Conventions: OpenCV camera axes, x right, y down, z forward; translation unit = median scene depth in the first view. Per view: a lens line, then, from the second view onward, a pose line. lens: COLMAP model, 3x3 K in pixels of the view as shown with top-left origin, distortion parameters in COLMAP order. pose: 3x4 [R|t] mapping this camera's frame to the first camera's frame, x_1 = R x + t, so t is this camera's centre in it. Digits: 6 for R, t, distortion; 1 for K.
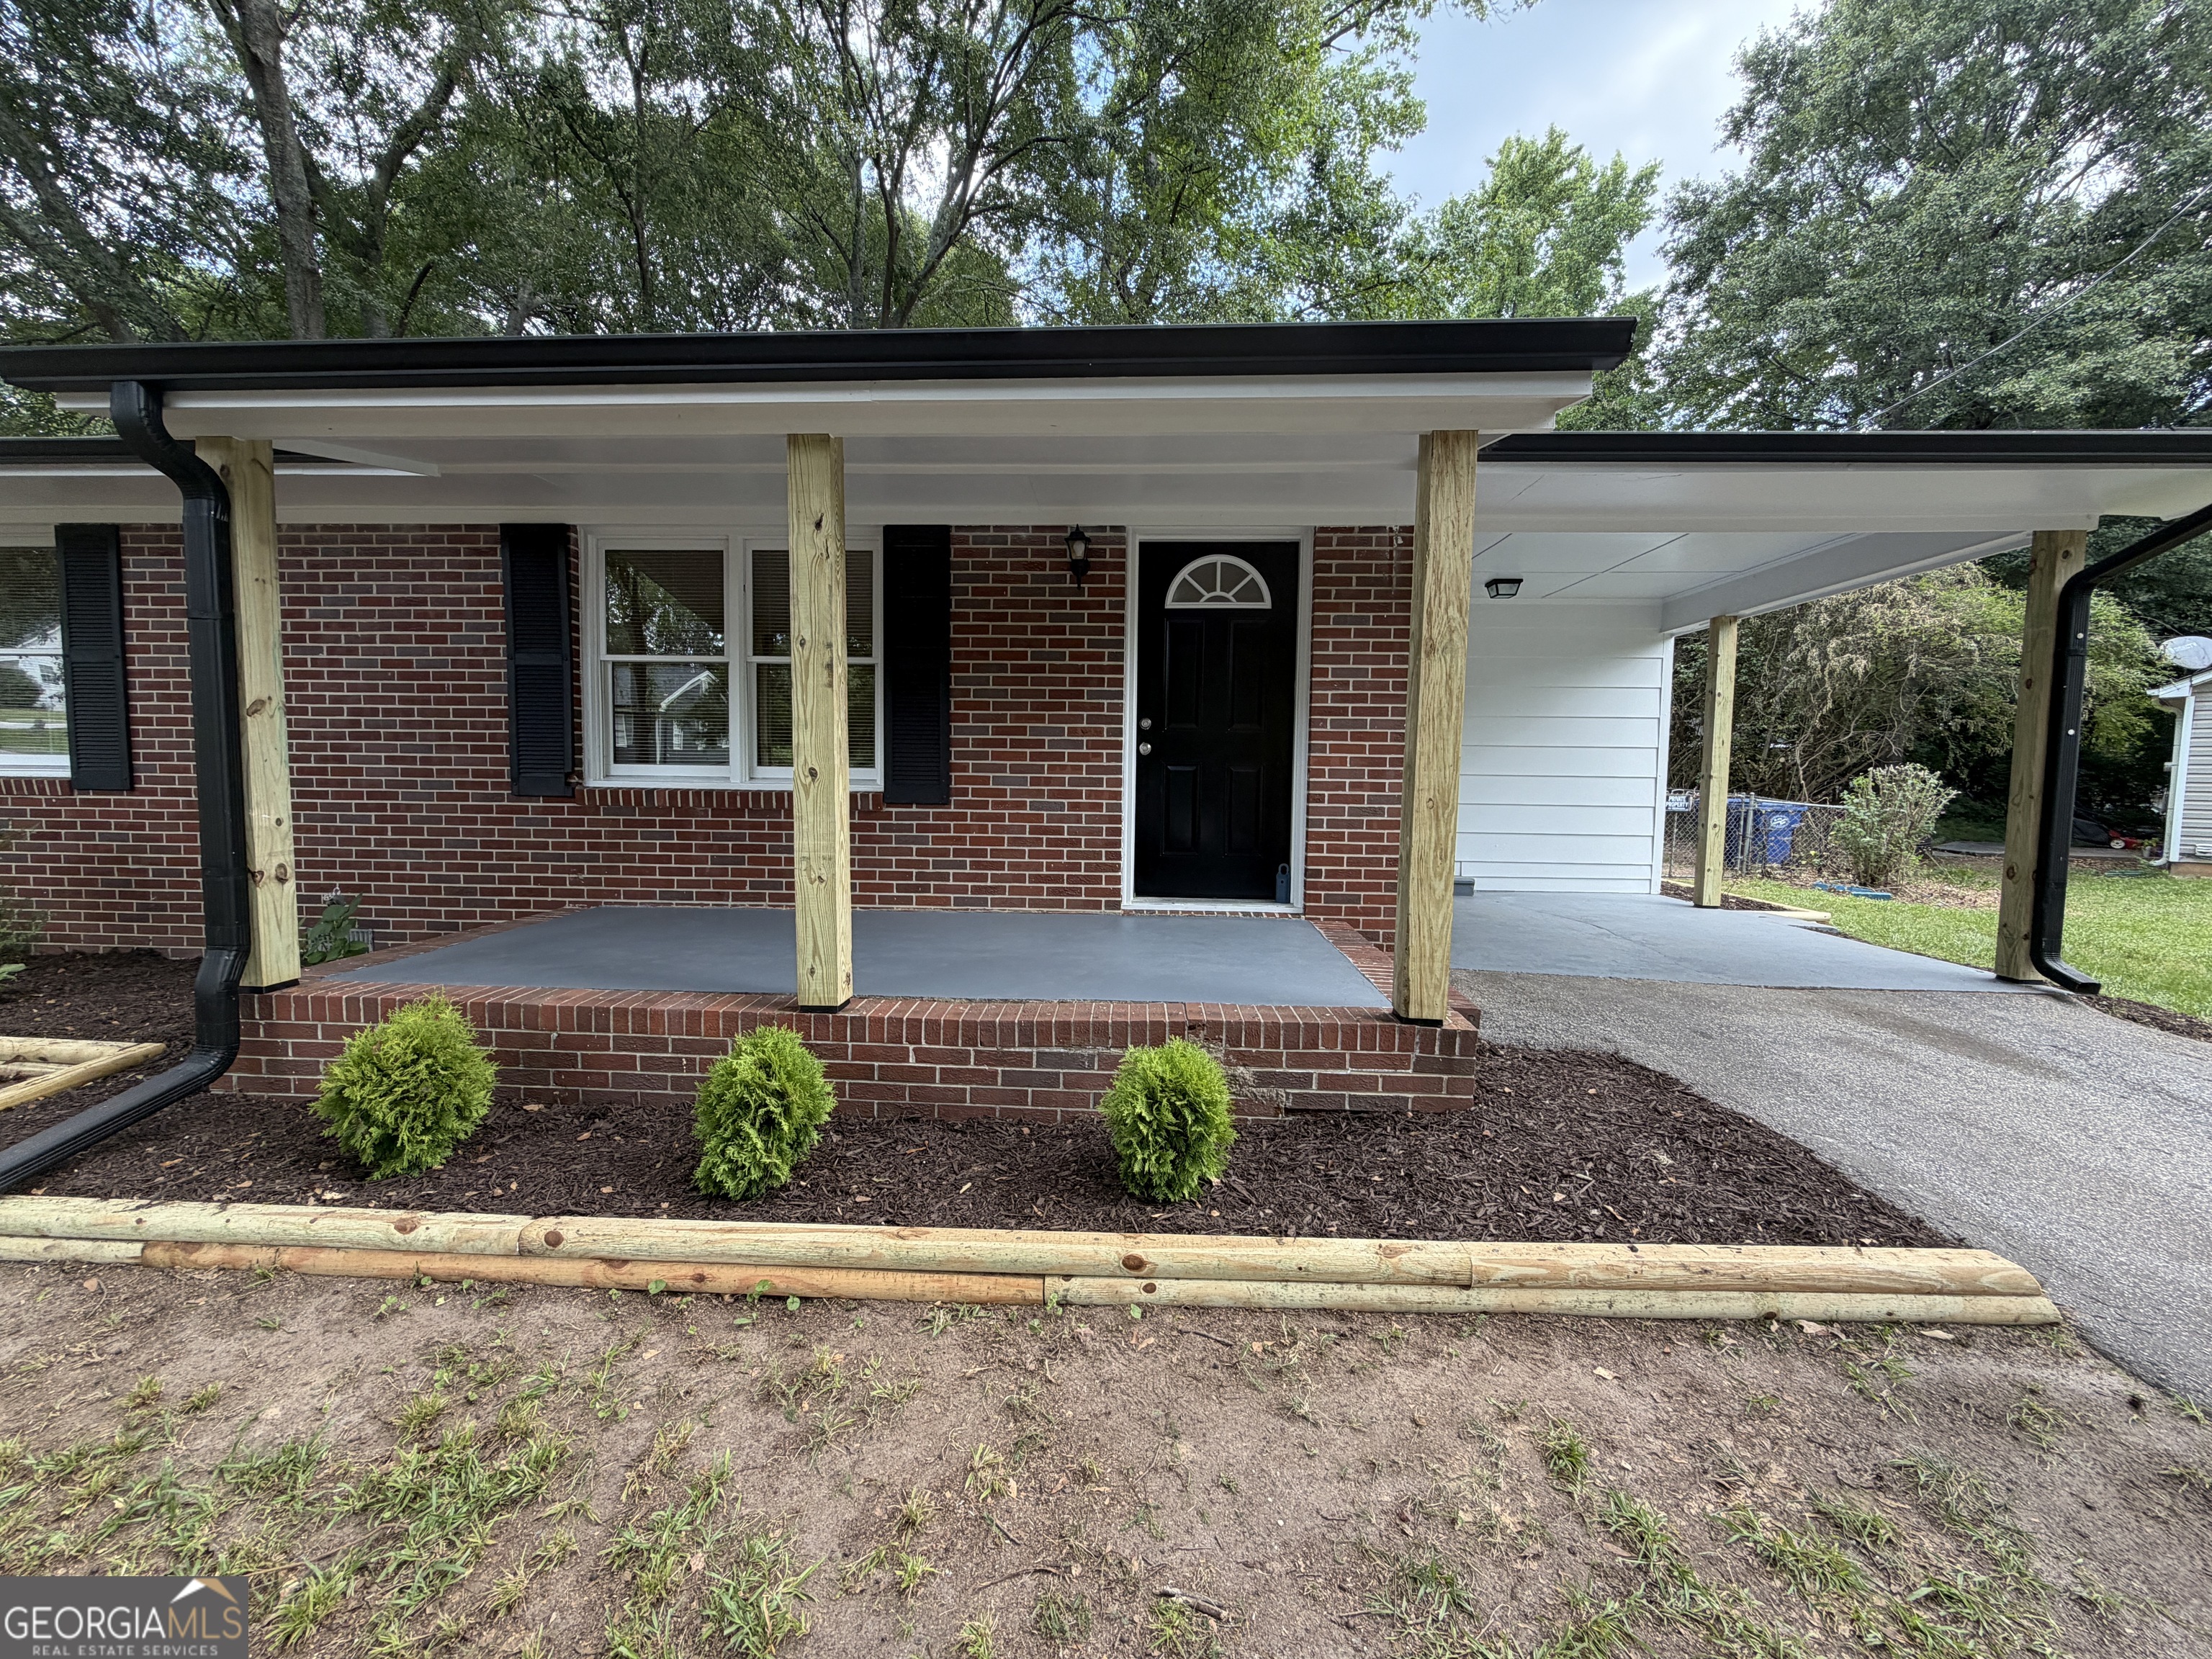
lens RADIAL K [[884.3, 0, 1088.8], [0, 884.3, 824.6], [0, 0, 1]] dist [-0.002717, 0.000585]
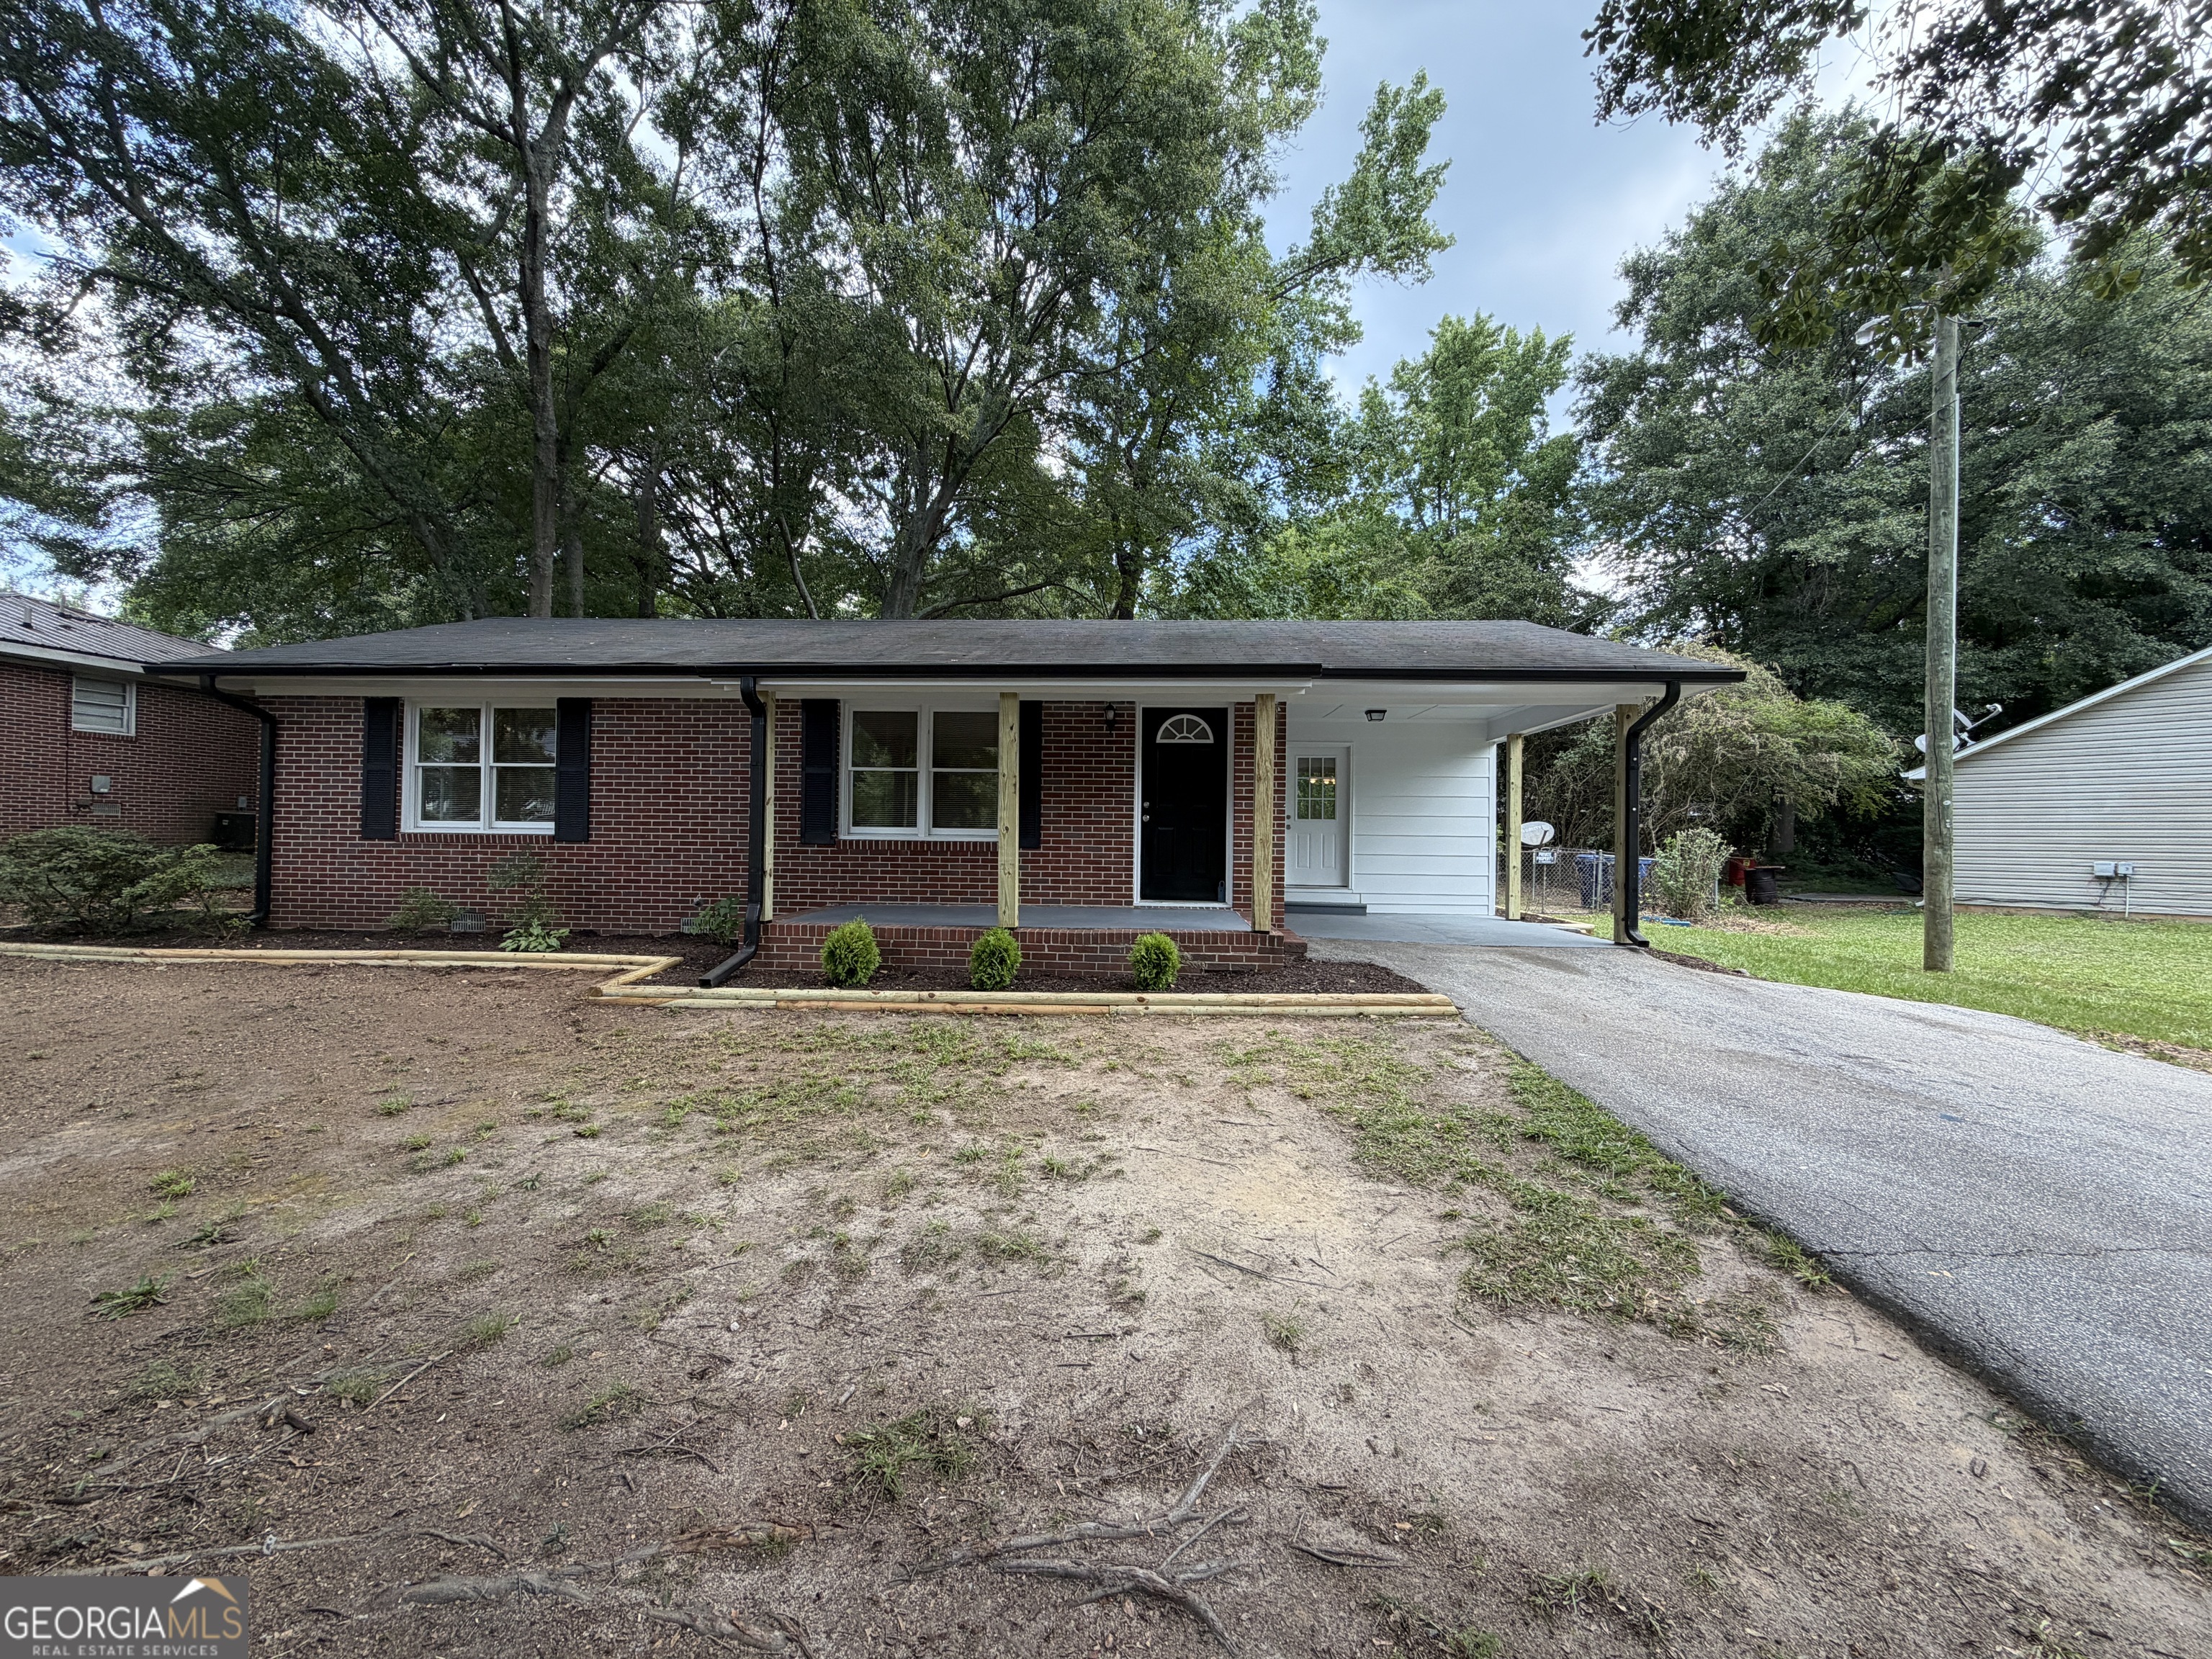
lens RADIAL K [[884.3, 0, 1099.0], [0, 884.3, 839.4], [0, 0, 1]] dist [-0.002717, 0.000585]
pose [[0.999984, -0.001100, 0.005503, -0.044920], [0.001432, 0.998152, -0.060743, 0.071056], [-0.005426, 0.060750, 0.998138, -0.849932]]
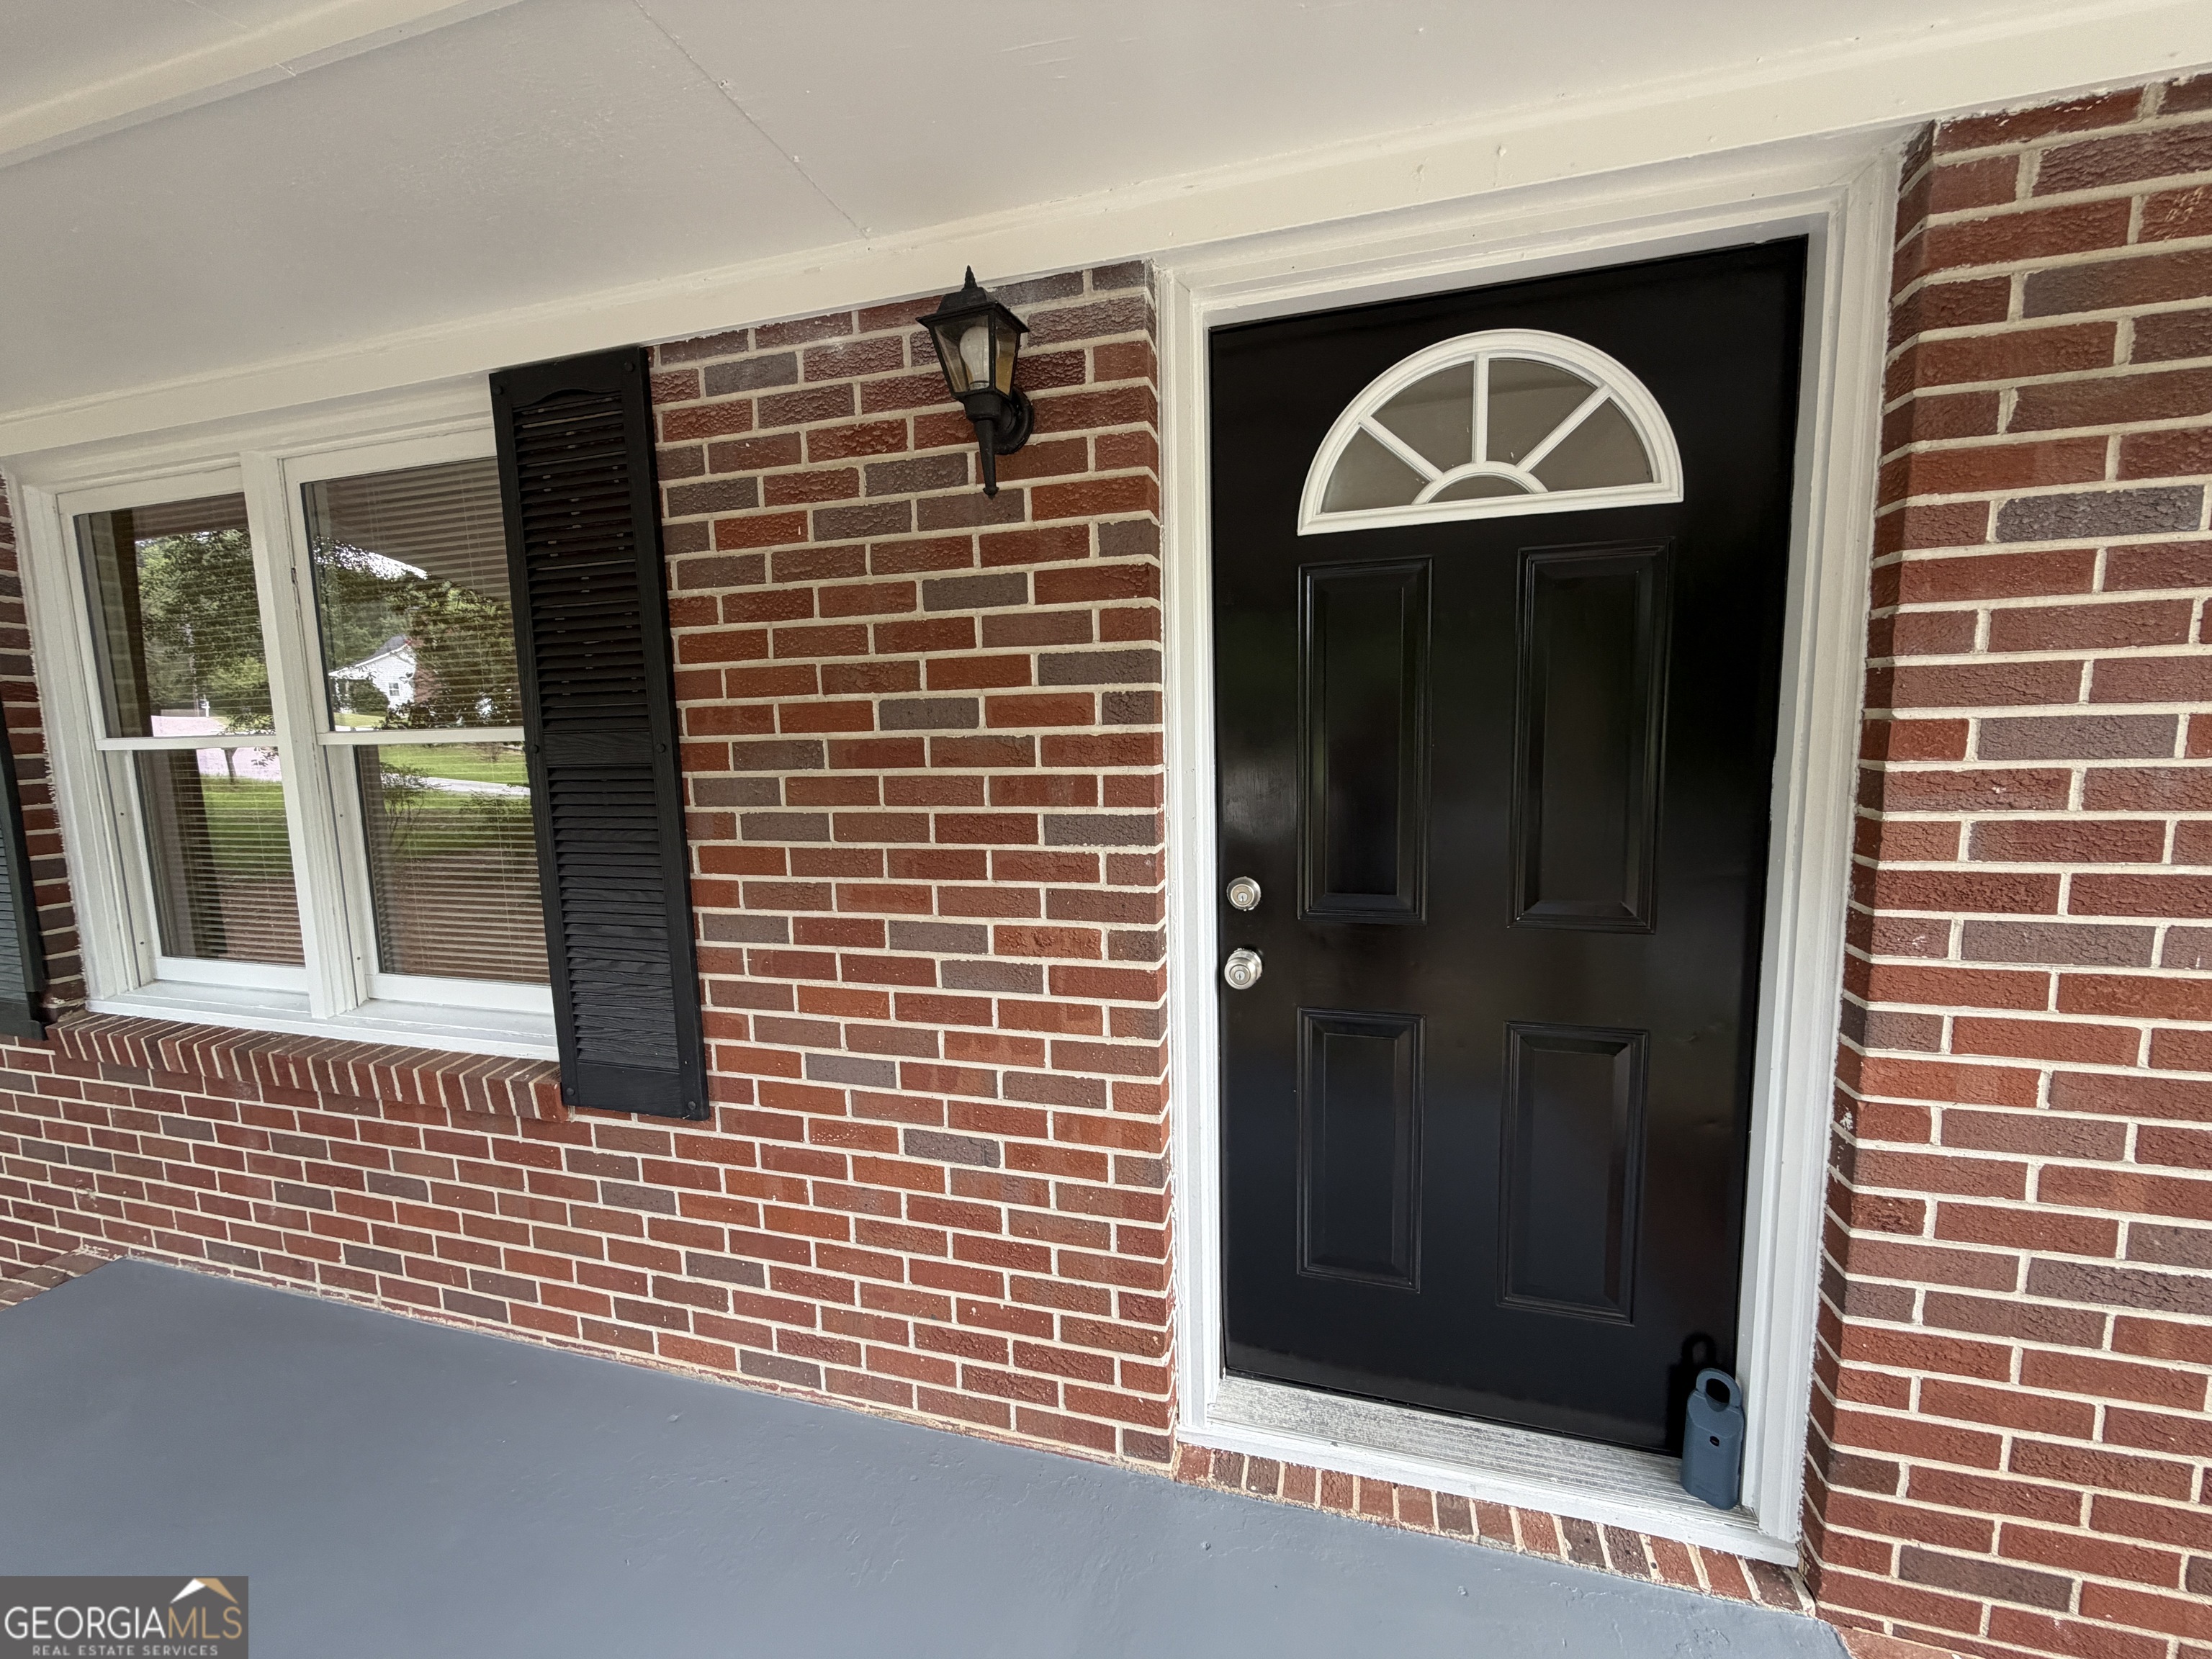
lens RADIAL K [[884.3, 0, 1091.3], [0, 884.3, 832.1], [0, 0, 1]] dist [-0.002717, 0.000585]
pose [[0.973413, -0.013053, -0.228683, 0.086406], [0.026717, 0.998031, 0.056753, -0.161577], [0.227492, -0.061354, 0.971845, 0.682095]]
